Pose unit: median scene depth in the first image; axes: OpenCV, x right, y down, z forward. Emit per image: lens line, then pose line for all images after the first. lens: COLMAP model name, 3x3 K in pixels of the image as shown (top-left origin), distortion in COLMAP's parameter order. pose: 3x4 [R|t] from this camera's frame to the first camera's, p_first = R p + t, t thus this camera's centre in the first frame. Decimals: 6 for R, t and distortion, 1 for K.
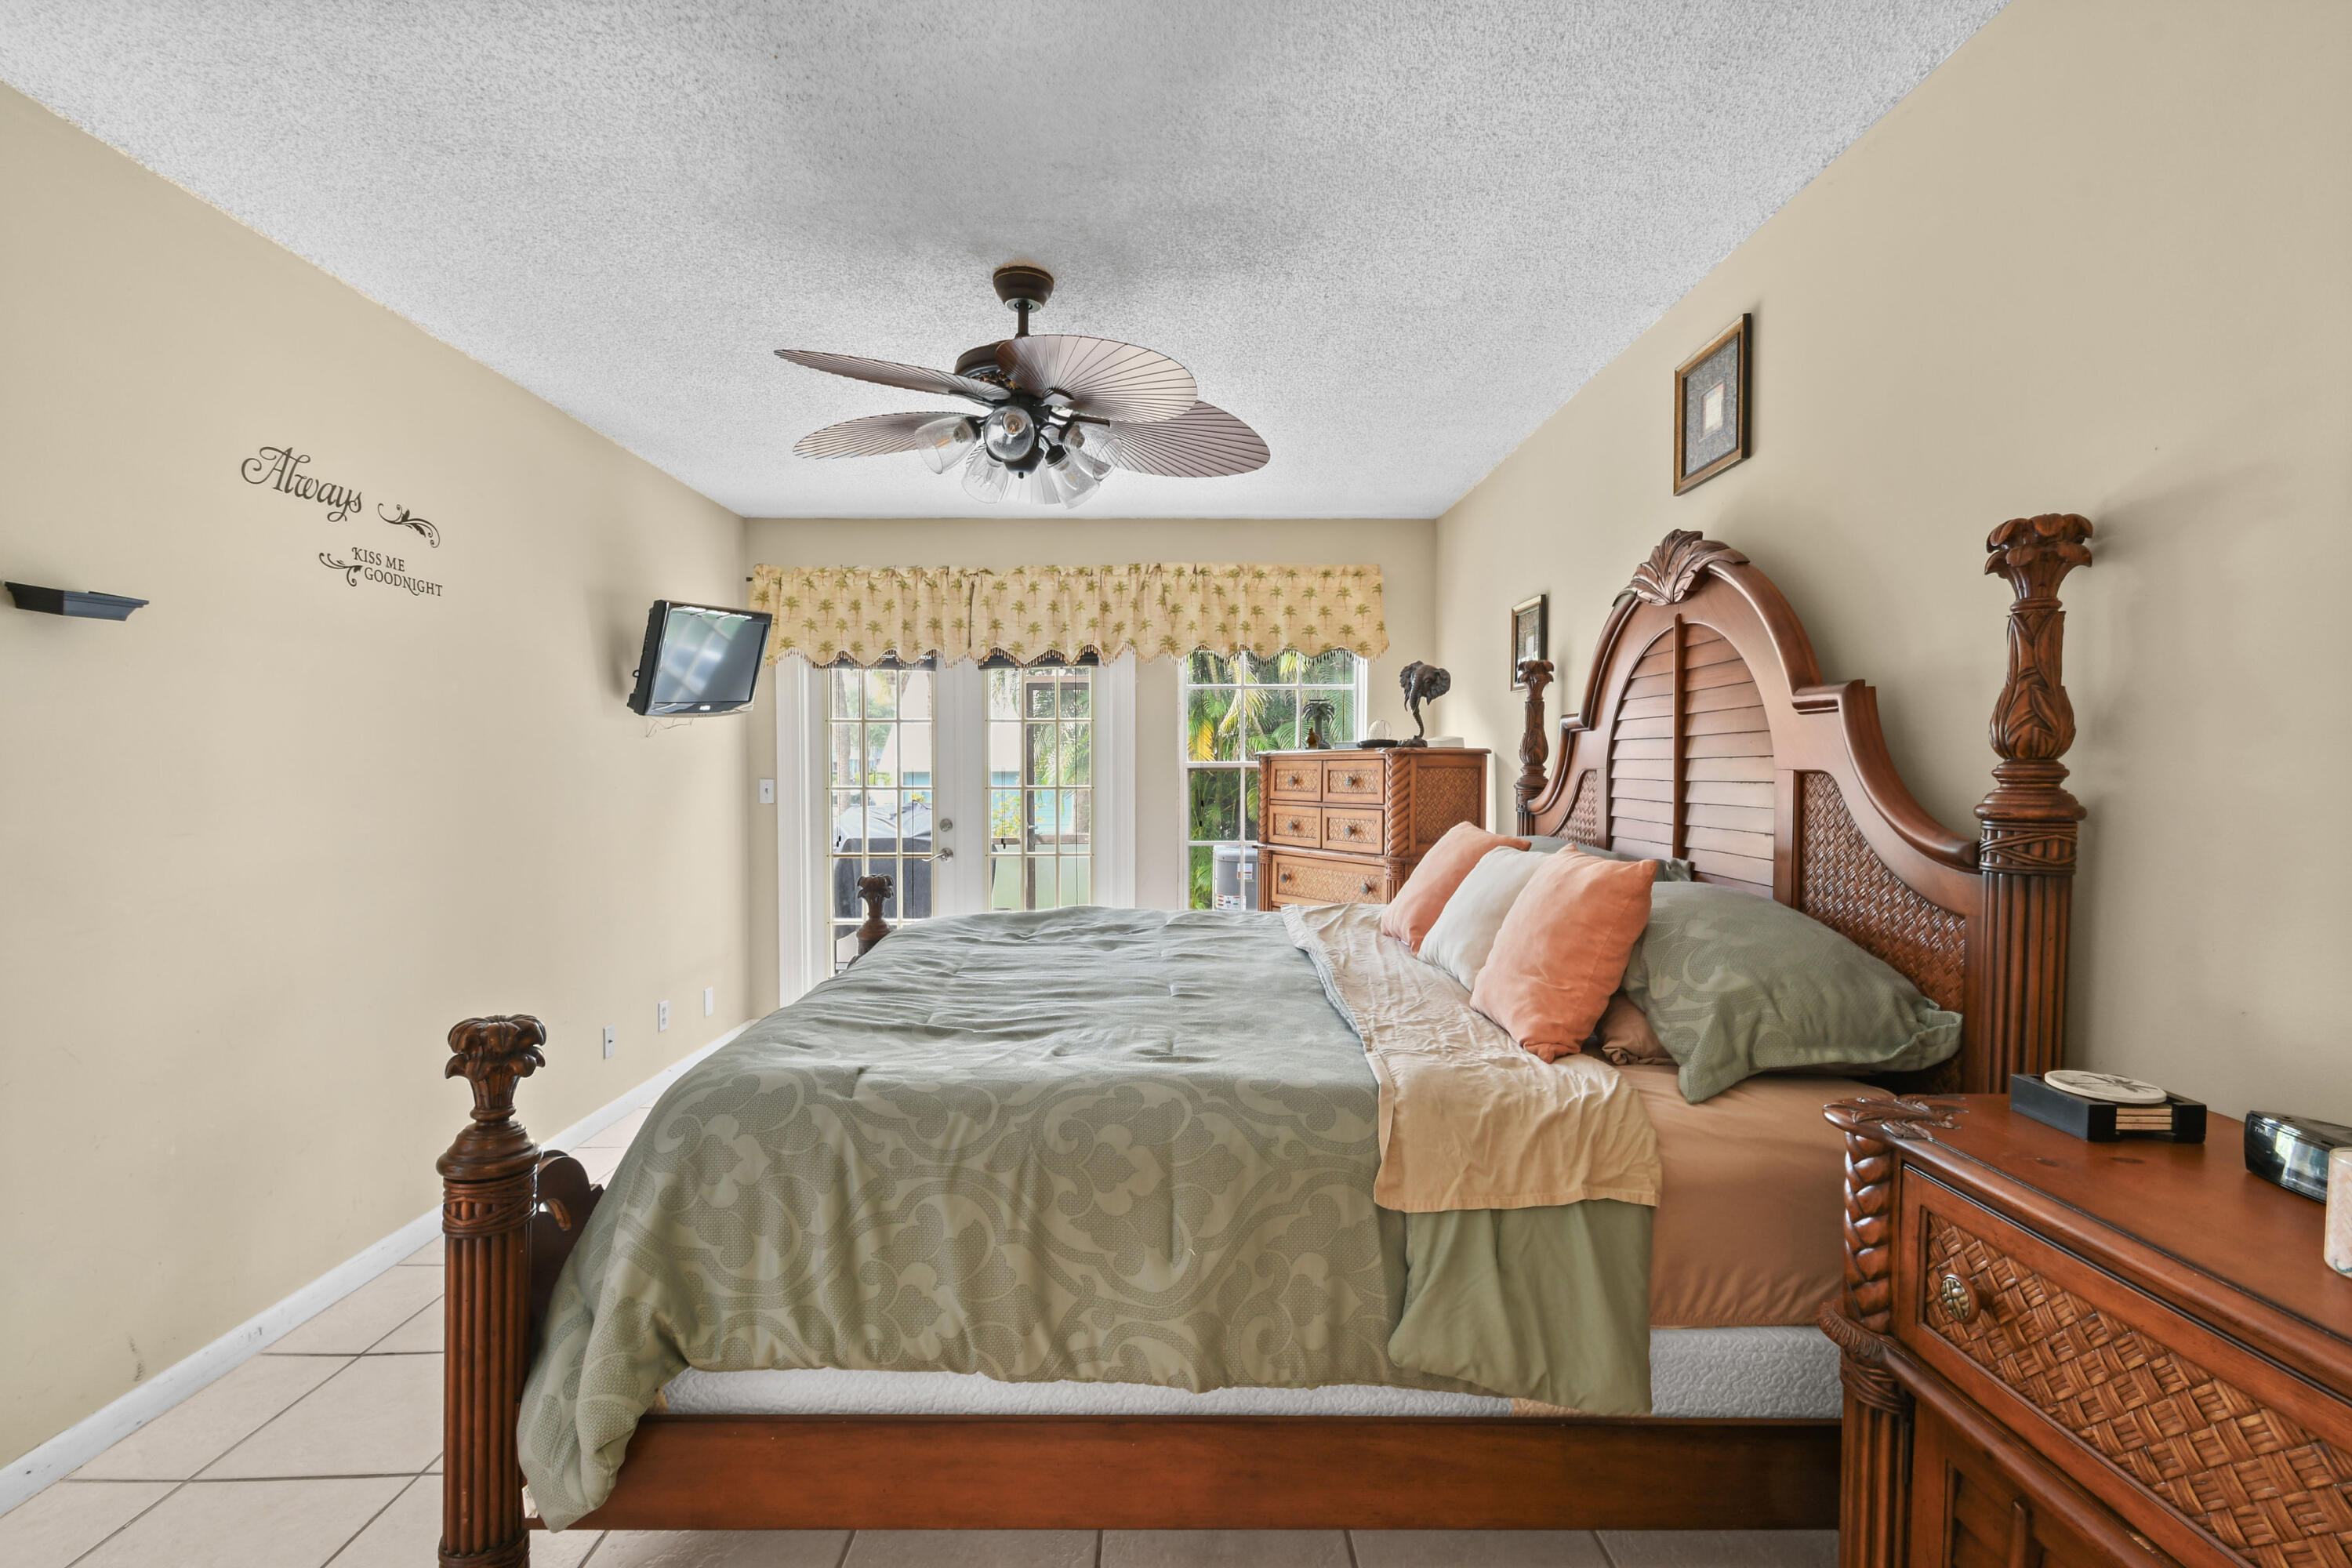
lens RADIAL K [[1055.2, 0, 1182.5], [0, 1055.2, 797.6], [0, 0, 1]] dist [0.019302, -0.001345]
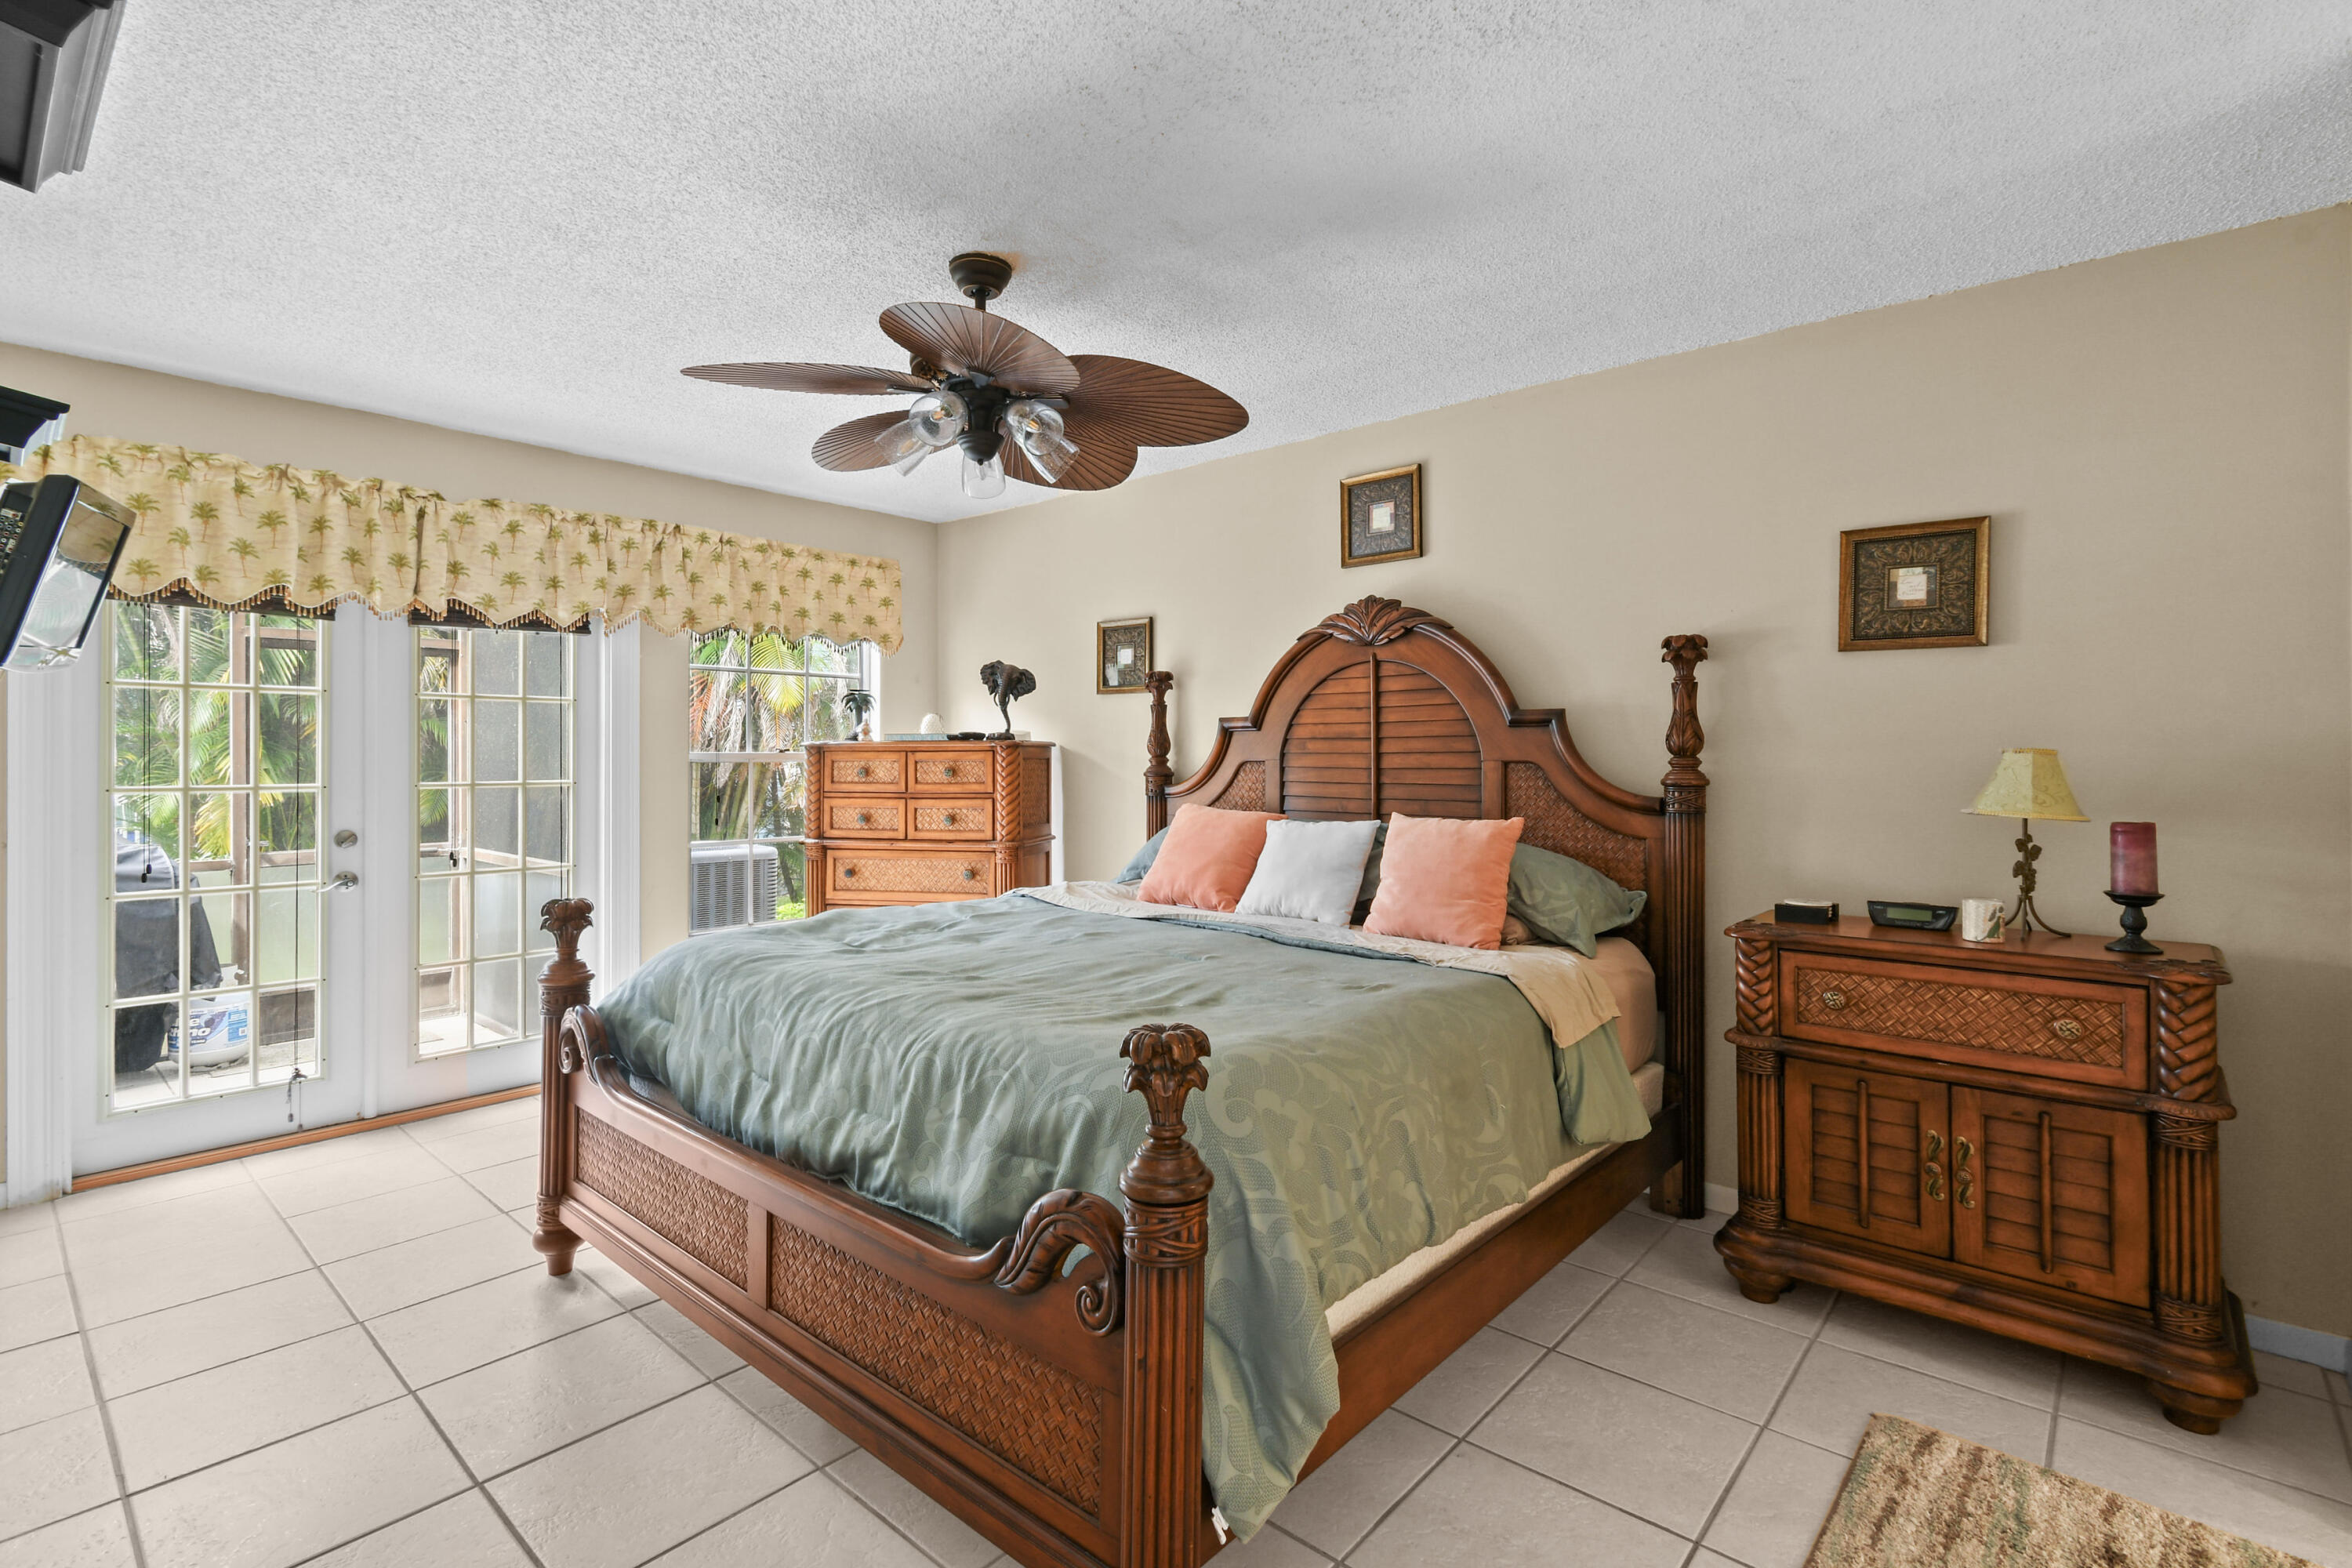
lens RADIAL K [[1055.2, 0, 1207.2], [0, 1055.2, 754.0], [0, 0, 1]] dist [0.019302, -0.001345]
pose [[0.677298, 0.003834, 0.735699, -0.376820], [0.019984, 0.999522, -0.023607, -0.003006], [-0.735438, 0.030691, 0.676897, 0.096250]]
